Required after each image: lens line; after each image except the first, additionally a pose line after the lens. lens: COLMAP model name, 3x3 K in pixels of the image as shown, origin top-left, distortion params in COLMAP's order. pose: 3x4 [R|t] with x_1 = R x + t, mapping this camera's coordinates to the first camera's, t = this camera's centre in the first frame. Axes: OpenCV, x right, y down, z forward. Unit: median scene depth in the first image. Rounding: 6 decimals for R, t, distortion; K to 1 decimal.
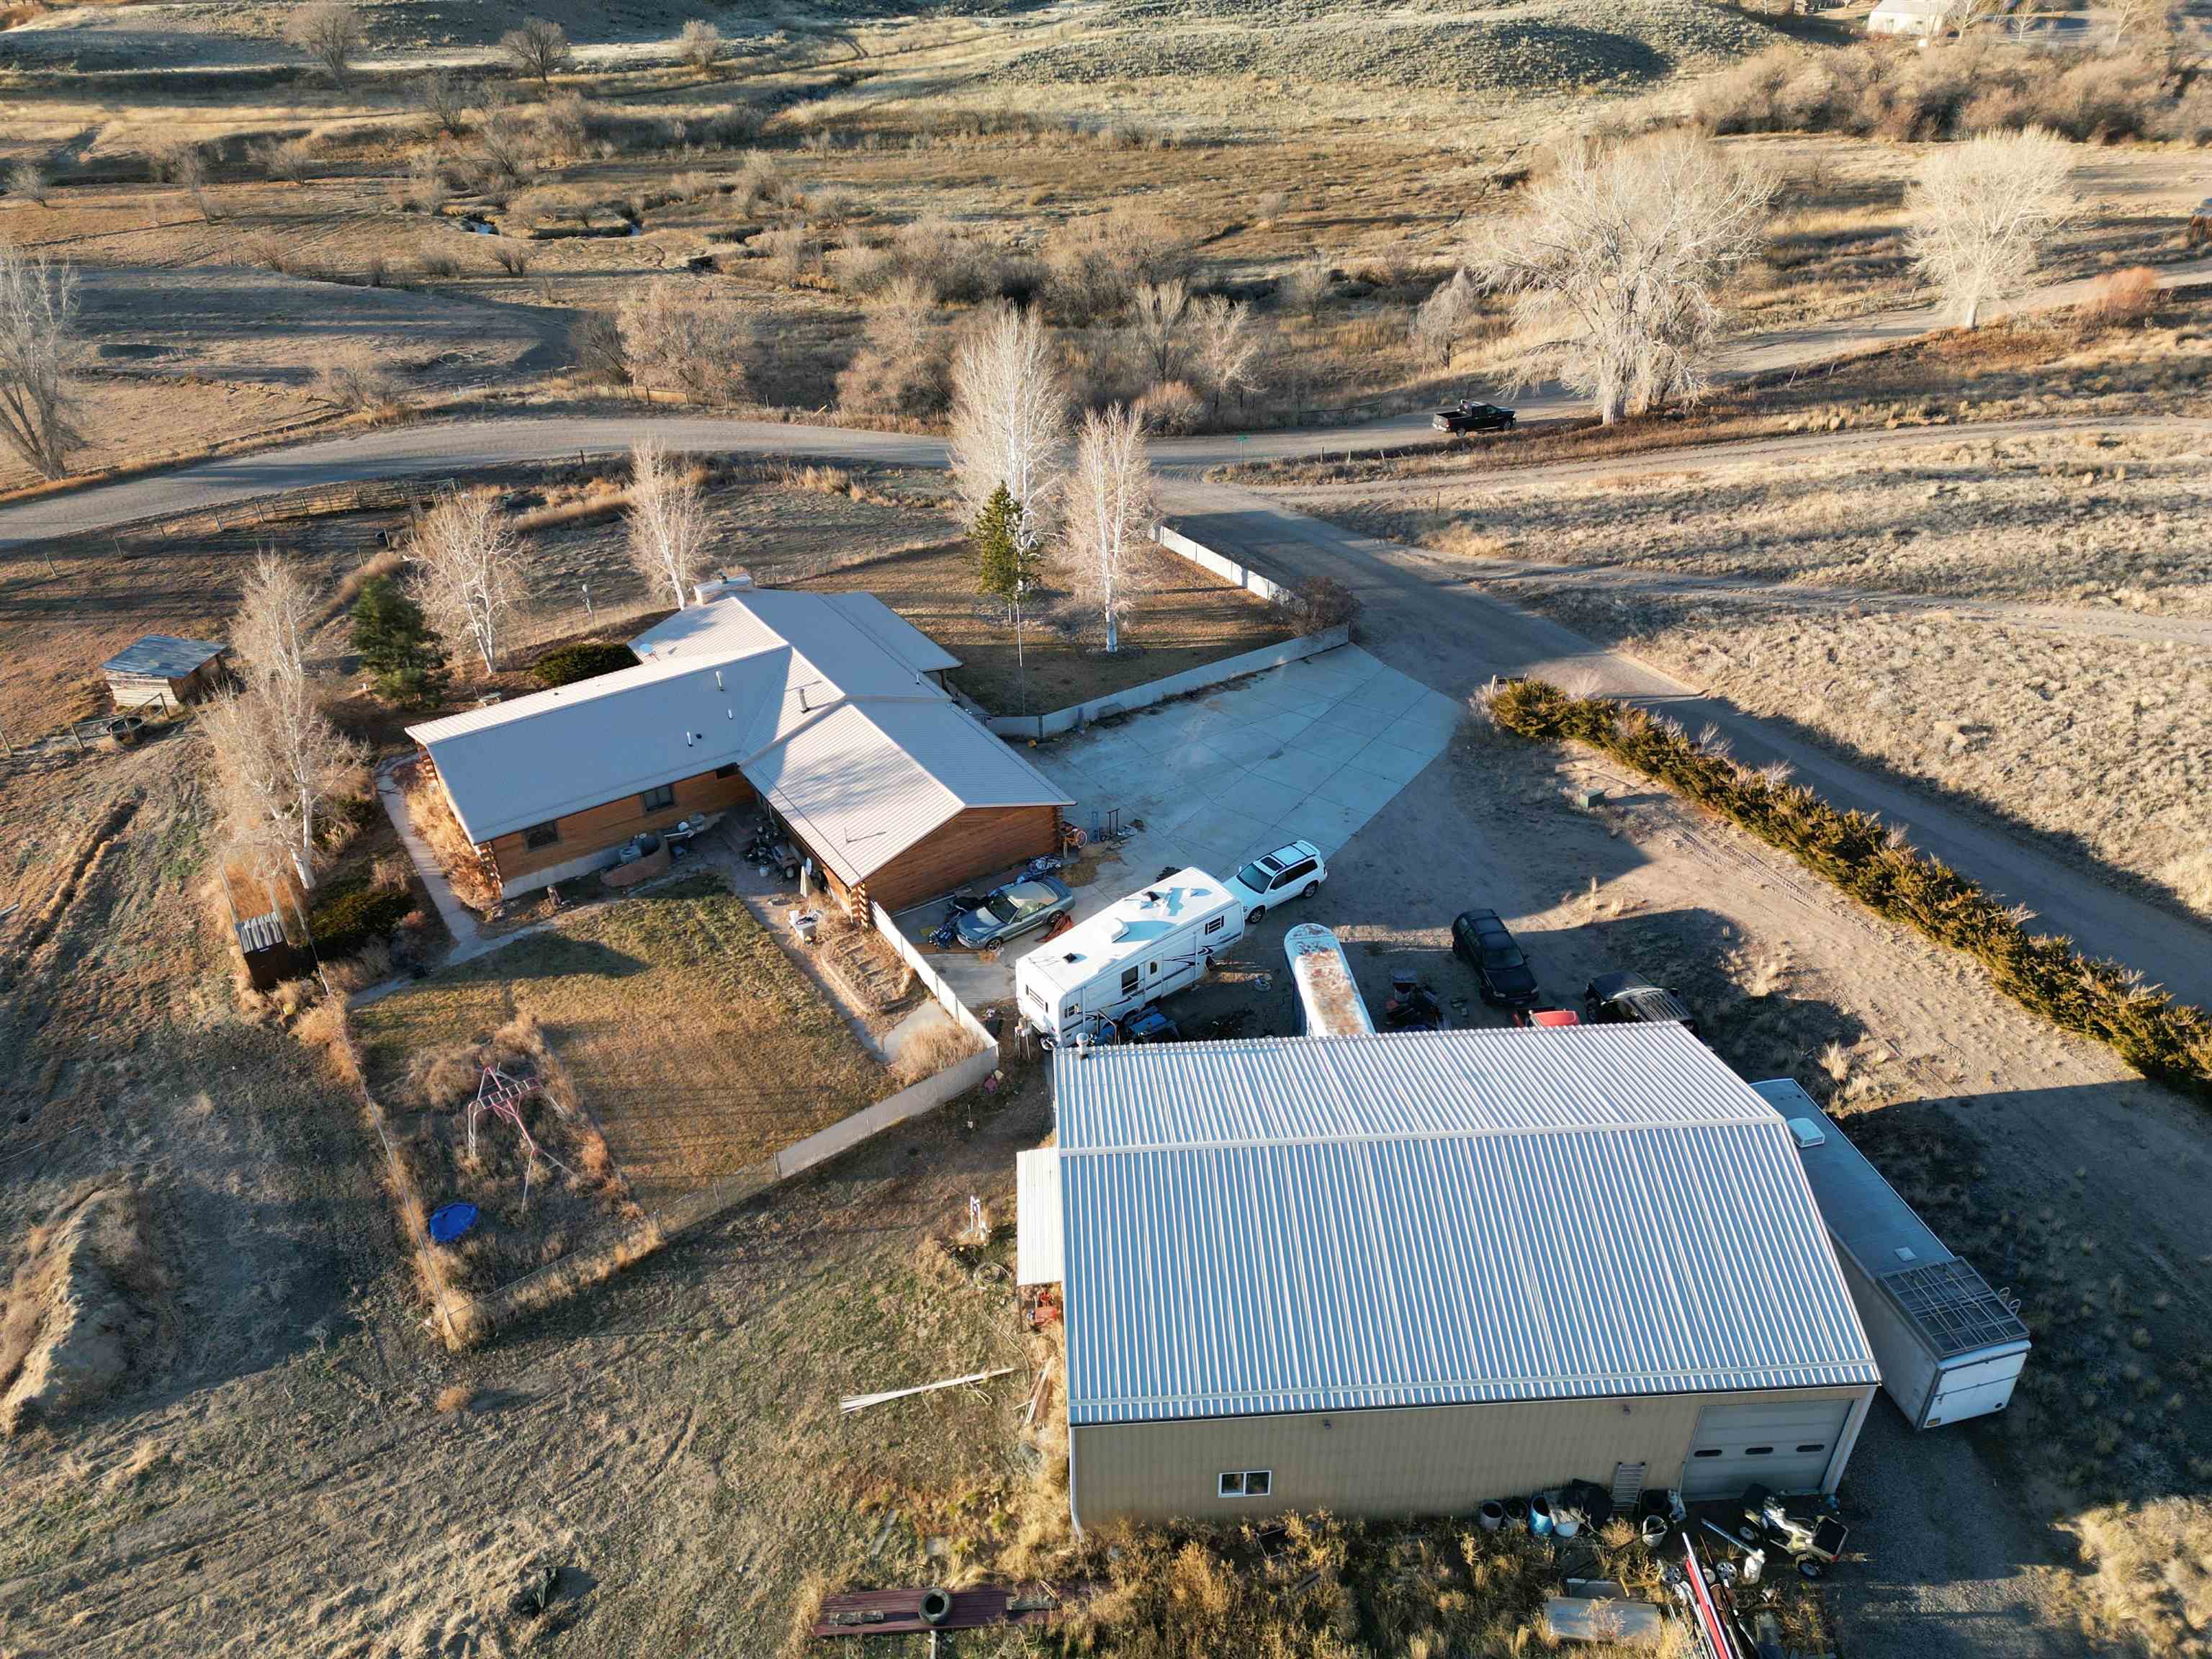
lens RADIAL K [[1535.8, 0, 1107.3], [0, 1535.8, 833.4], [0, 0, 1]] dist [0.071484, -0.041944]
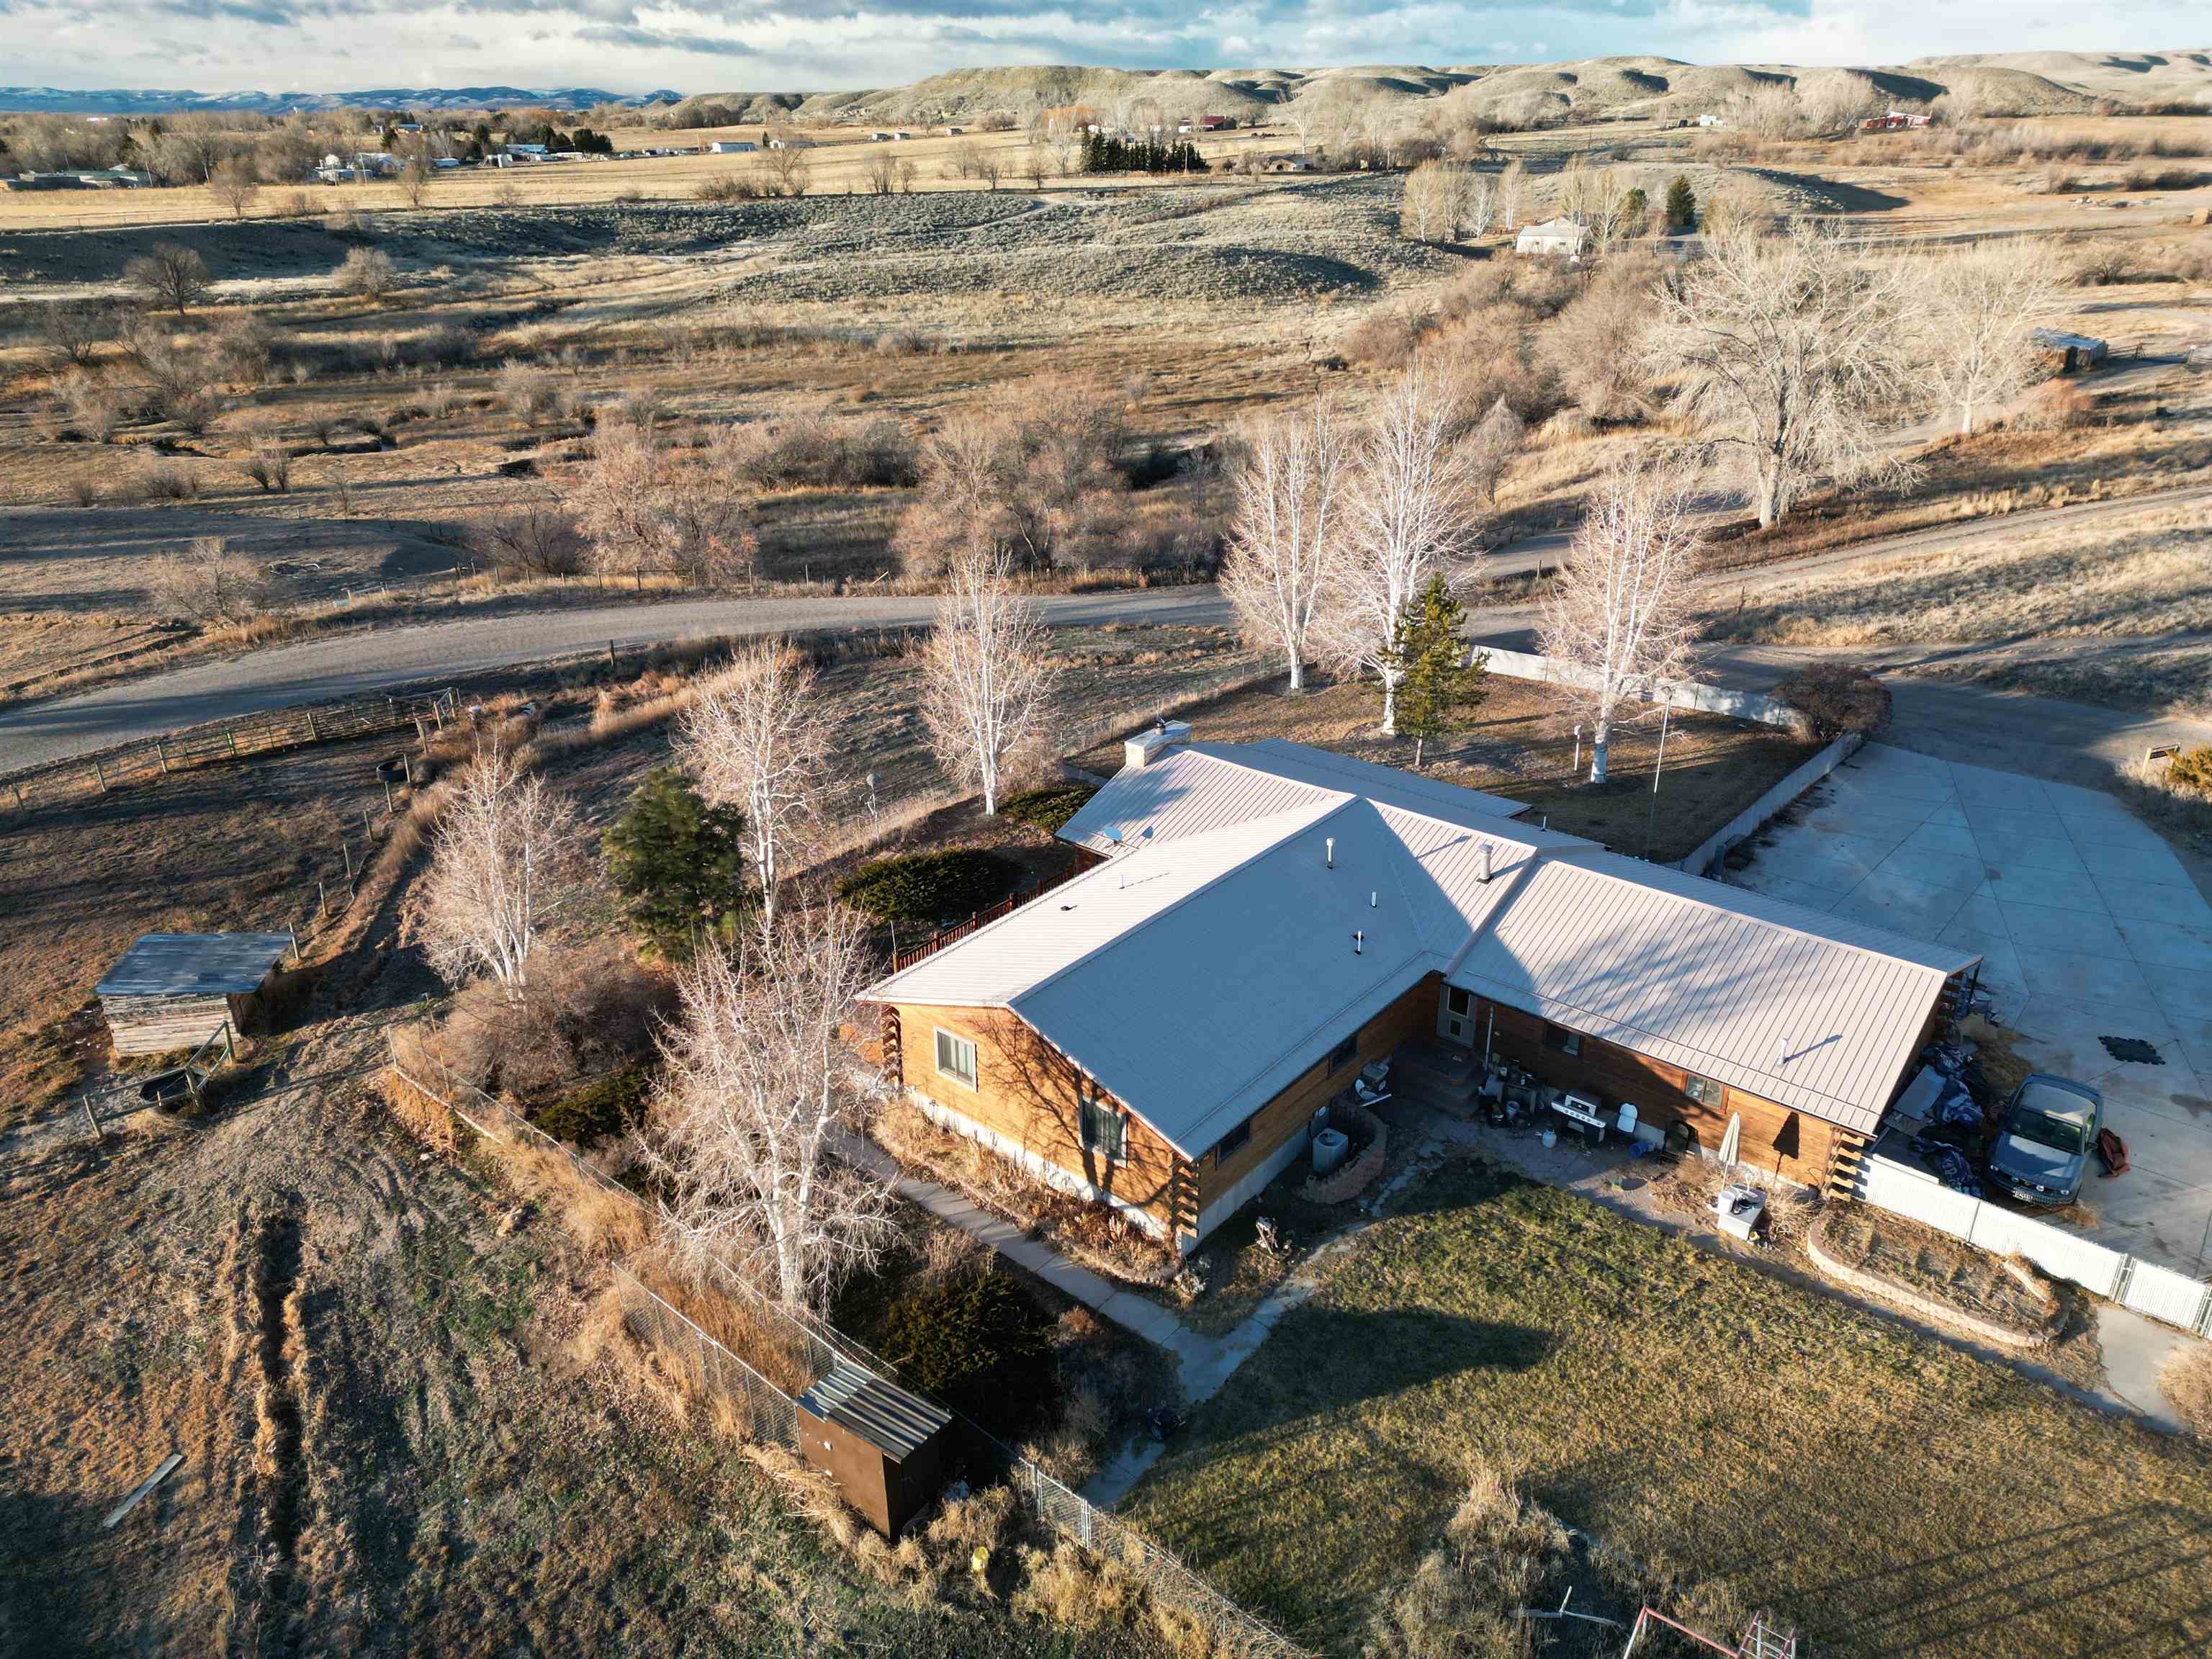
lens RADIAL K [[1535.8, 0, 1107.3], [0, 1535.8, 833.4], [0, 0, 1]] dist [0.071484, -0.041944]
pose [[0.958654, -0.110693, 0.262163, -0.277242], [0.150246, 0.979259, -0.135935, -0.018931], [-0.241678, 0.169703, 0.955402, 0.224655]]
